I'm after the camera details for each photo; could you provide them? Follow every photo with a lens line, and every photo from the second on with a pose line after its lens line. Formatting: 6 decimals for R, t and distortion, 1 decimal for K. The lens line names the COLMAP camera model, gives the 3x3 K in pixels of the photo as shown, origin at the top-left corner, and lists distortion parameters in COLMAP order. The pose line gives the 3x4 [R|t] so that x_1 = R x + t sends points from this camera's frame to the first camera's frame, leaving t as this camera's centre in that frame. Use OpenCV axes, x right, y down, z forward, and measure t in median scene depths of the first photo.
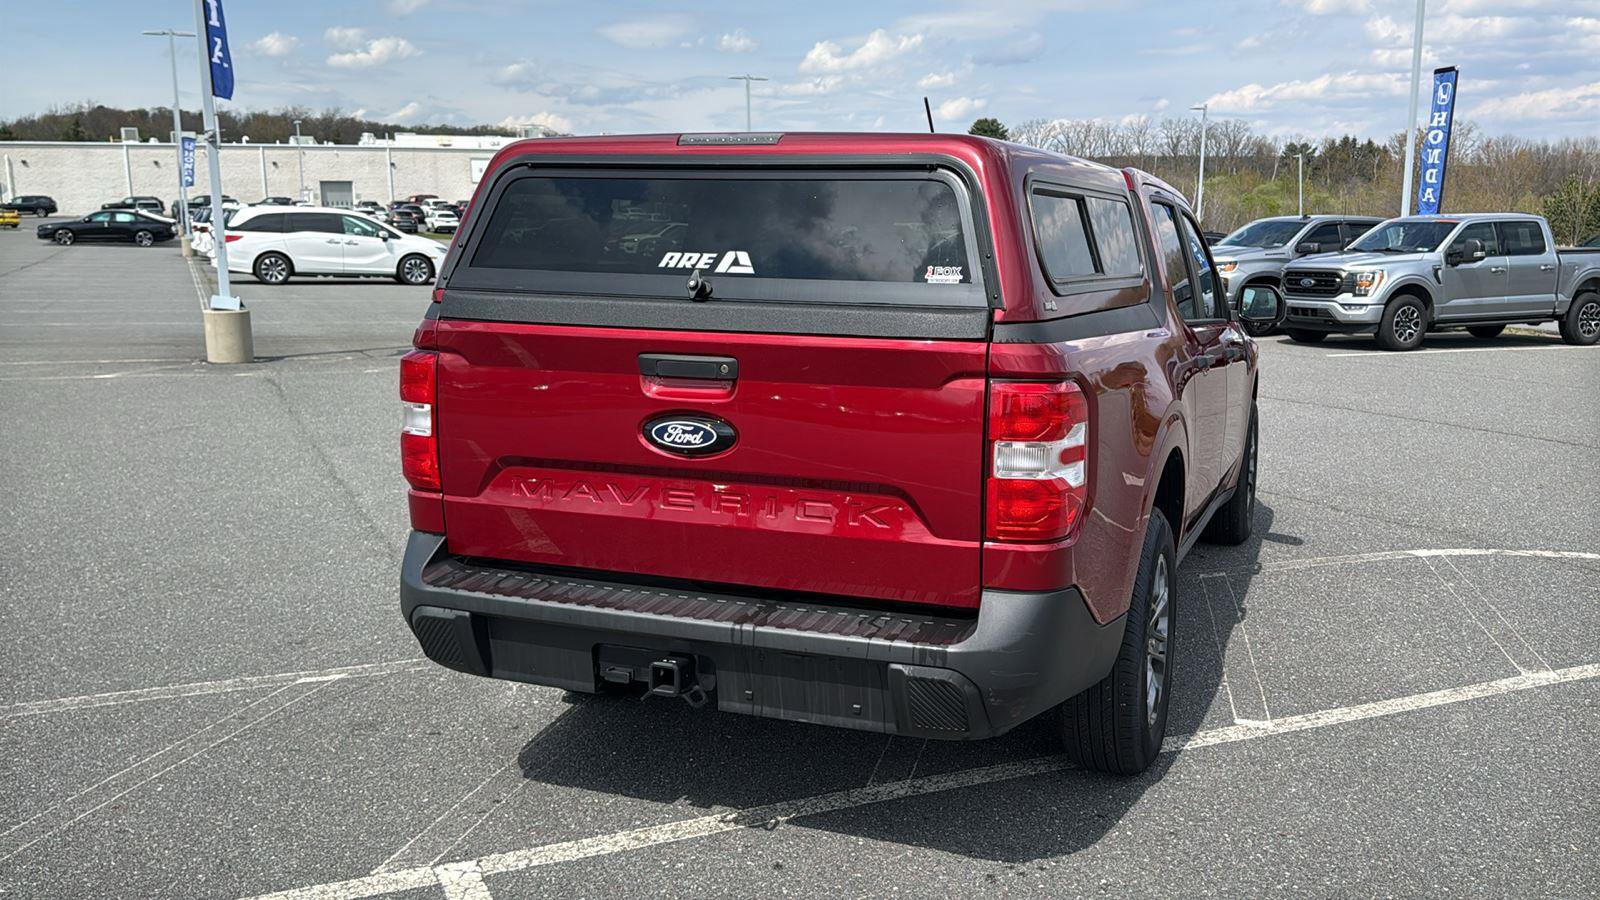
lens RADIAL K [[1371.8, 0, 843.2], [0, 1371.8, 468.0], [0, 0, 1]] dist [0.116709, -0.192579]
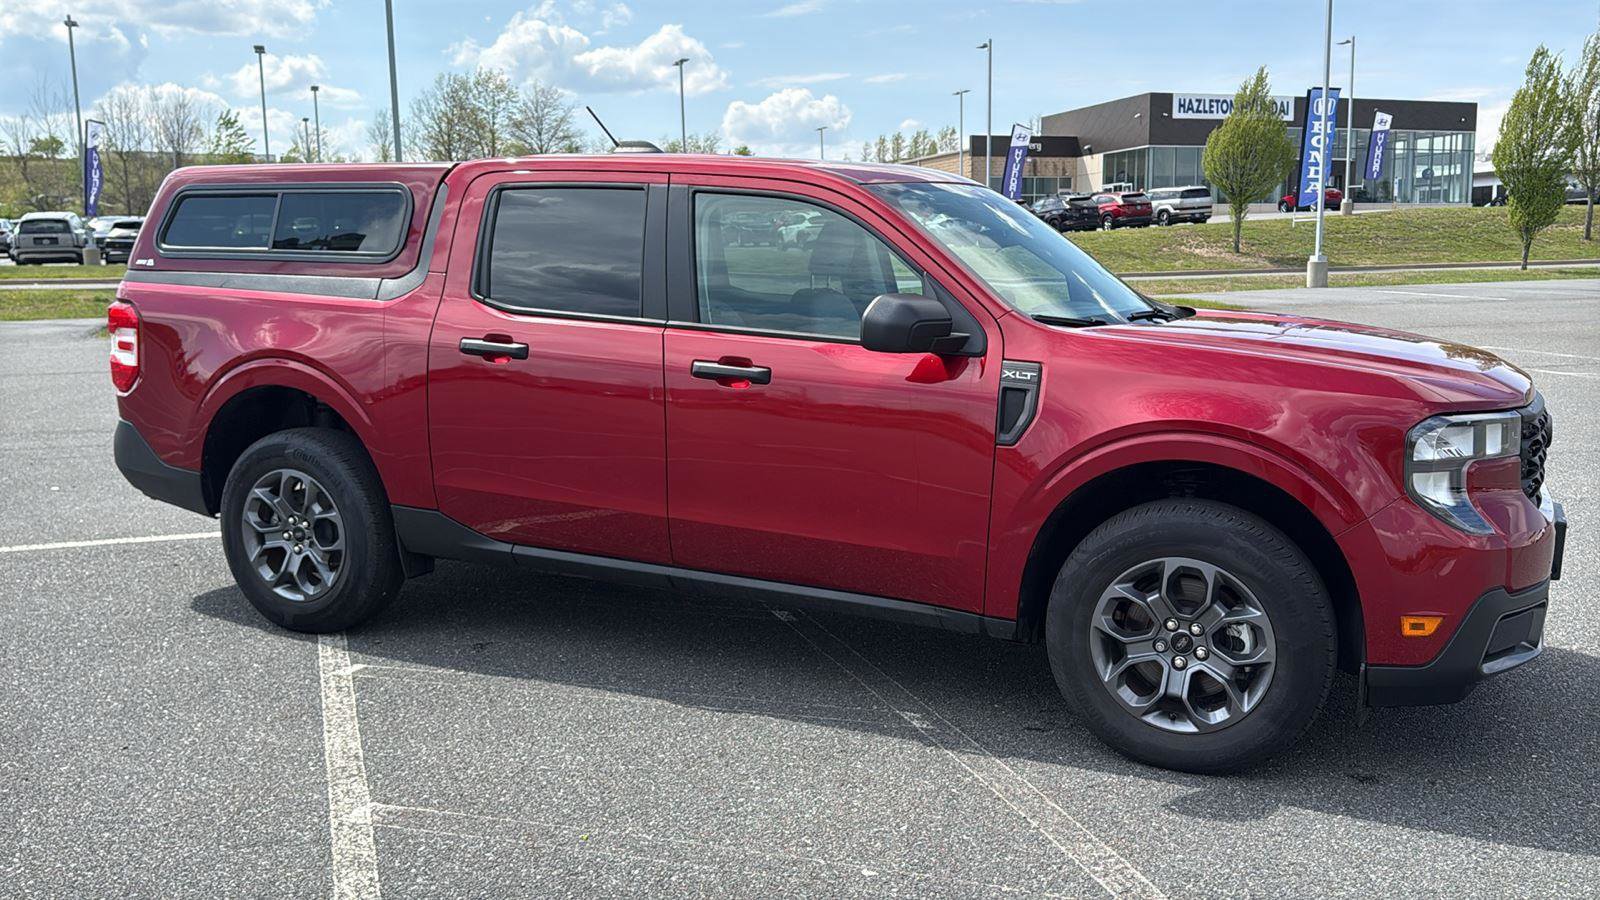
lens RADIAL K [[1365.1, 0, 836.8], [0, 1365.1, 466.4], [0, 0, 1]] dist [0.131273, -0.218926]
pose [[-0.069421, 0.151786, -0.985972, 1.275932], [-0.167950, 0.972471, 0.161533, -0.203108], [0.983348, 0.176808, -0.042018, 1.352735]]
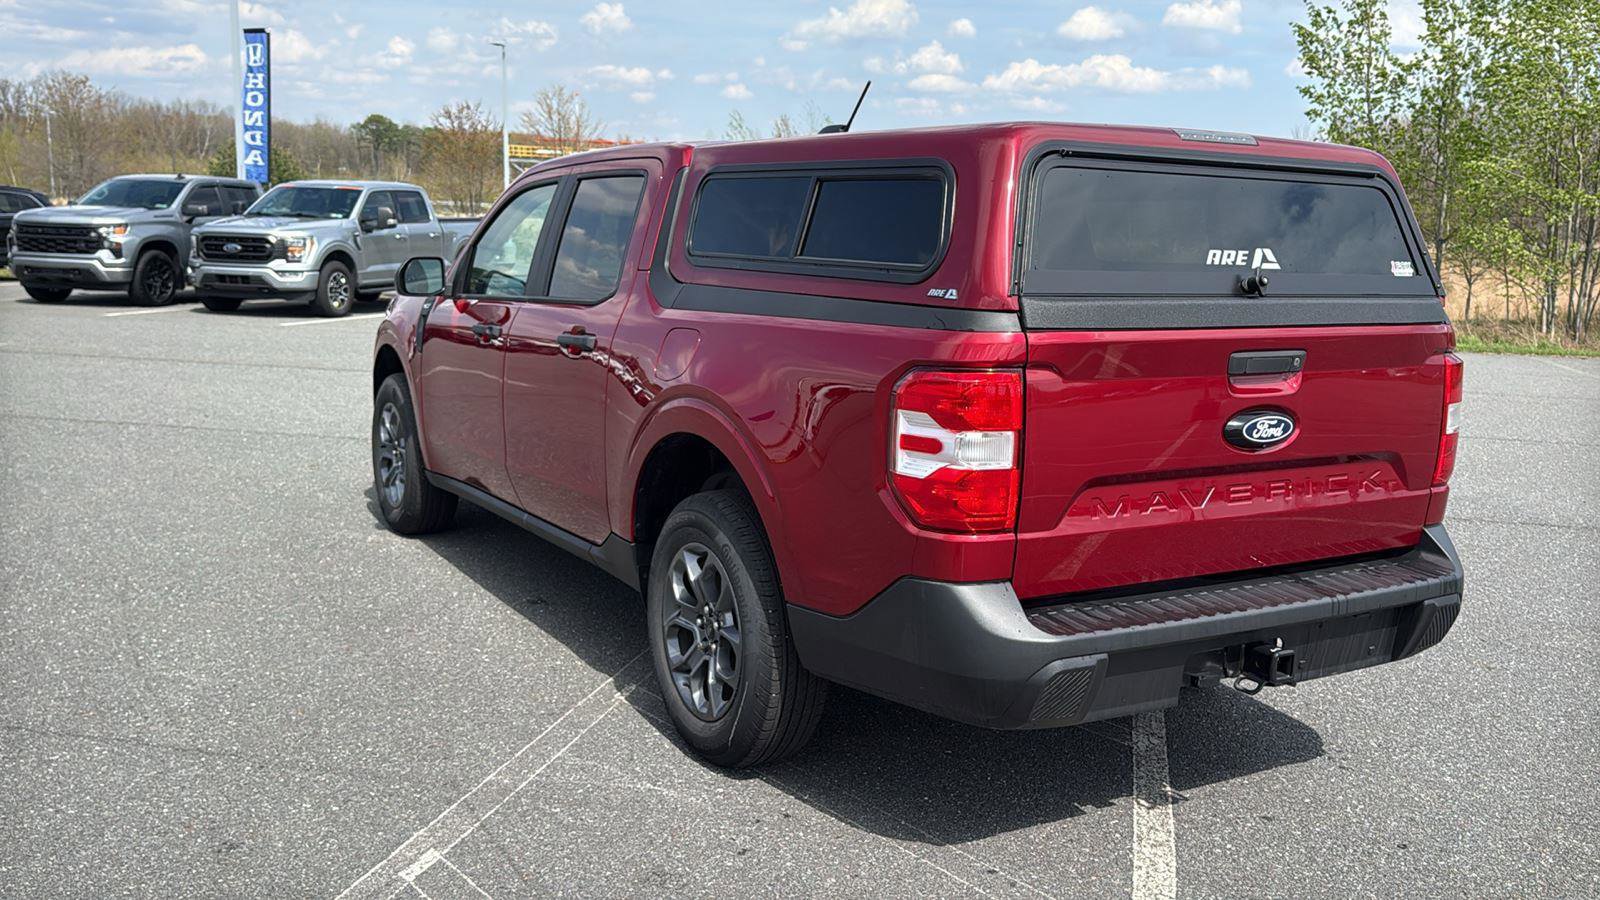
lens RADIAL K [[1371.8, 0, 824.5], [0, 1371.8, 492.9], [0, 0, 1]] dist [0.116709, -0.192579]
pose [[0.618191, -0.140190, 0.773426, -0.789699], [0.104731, 0.989884, 0.095714, -0.077721], [-0.779020, 0.021832, 0.626619, 0.429272]]
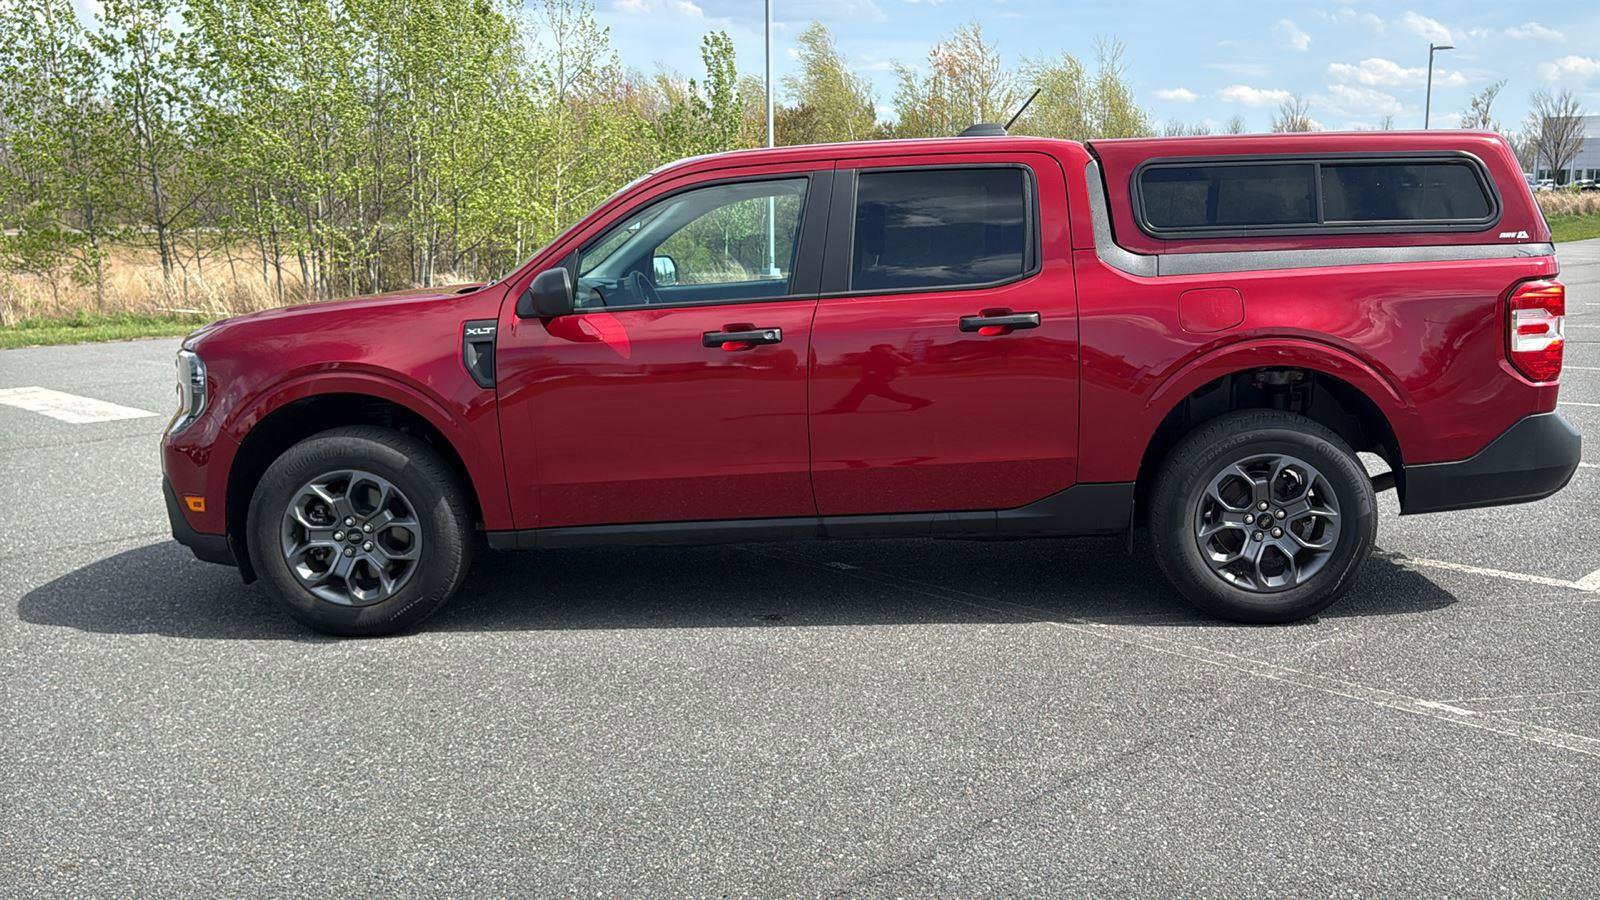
lens RADIAL K [[1396.7, 0, 806.4], [0, 1396.7, 419.3], [0, 0, 1]] dist [0.081906, -0.109798]
pose [[-0.317870, -0.140152, 0.937718, -1.095090], [0.171015, 0.964318, 0.202099, -0.280889], [-0.932584, 0.224605, -0.282560, 1.651214]]
